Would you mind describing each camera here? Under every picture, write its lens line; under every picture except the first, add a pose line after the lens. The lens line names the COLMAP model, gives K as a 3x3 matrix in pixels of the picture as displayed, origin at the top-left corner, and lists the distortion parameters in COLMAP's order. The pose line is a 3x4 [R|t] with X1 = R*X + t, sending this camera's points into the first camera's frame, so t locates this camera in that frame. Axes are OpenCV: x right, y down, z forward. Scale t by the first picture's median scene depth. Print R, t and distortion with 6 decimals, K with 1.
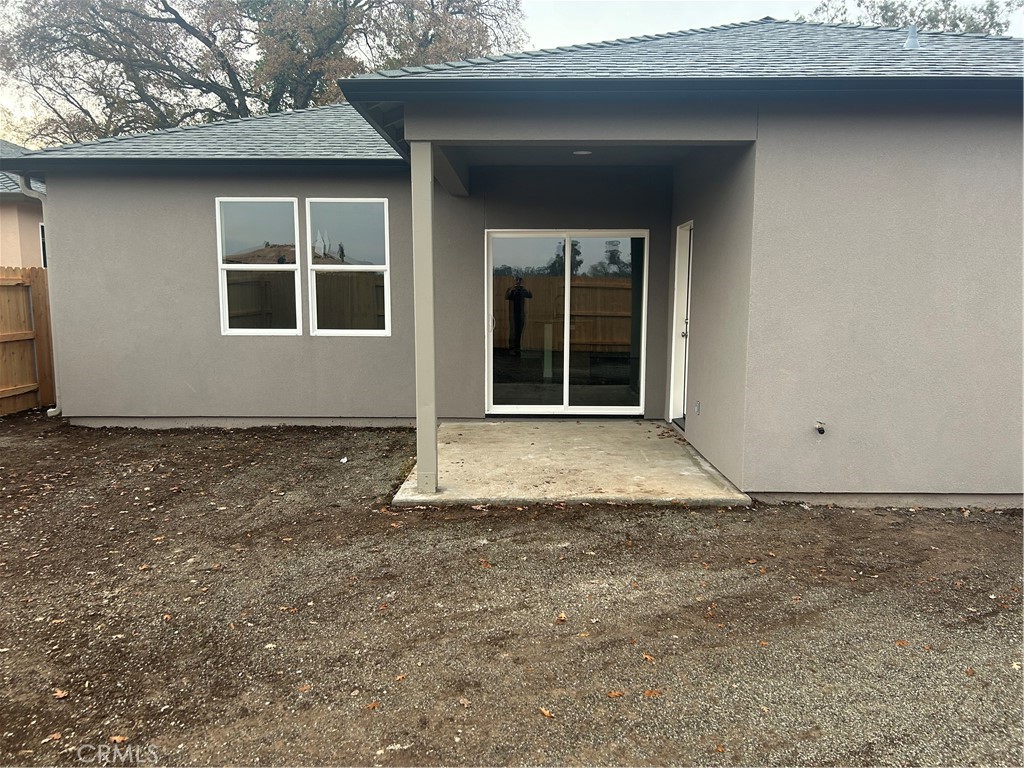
lens RADIAL K [[771.6, 0, 514.2], [0, 771.6, 389.2], [0, 0, 1]] dist [0.012152, 0.002905]
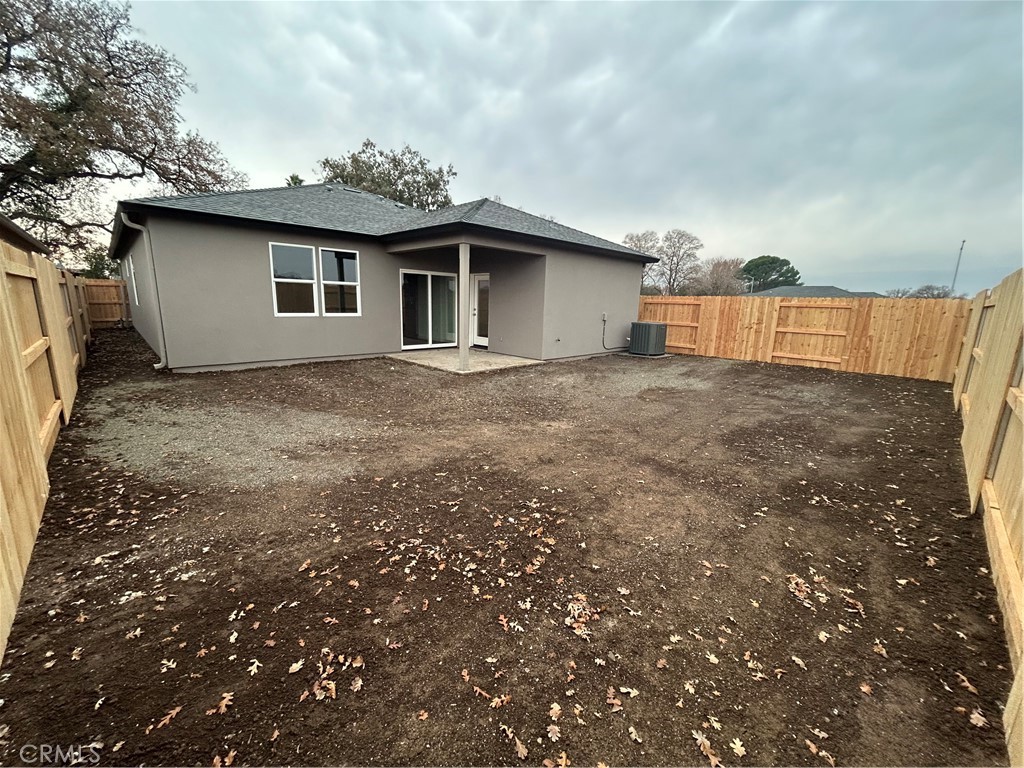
lens RADIAL K [[412.2, 0, 503.5], [0, 412.2, 383.3], [0, 0, 1]] dist [-0.001428, -0.000189]
pose [[0.738111, -0.118473, 0.664196, -0.650799], [0.067030, 0.992468, 0.102538, 0.026162], [-0.671342, -0.031163, 0.740493, -0.122622]]
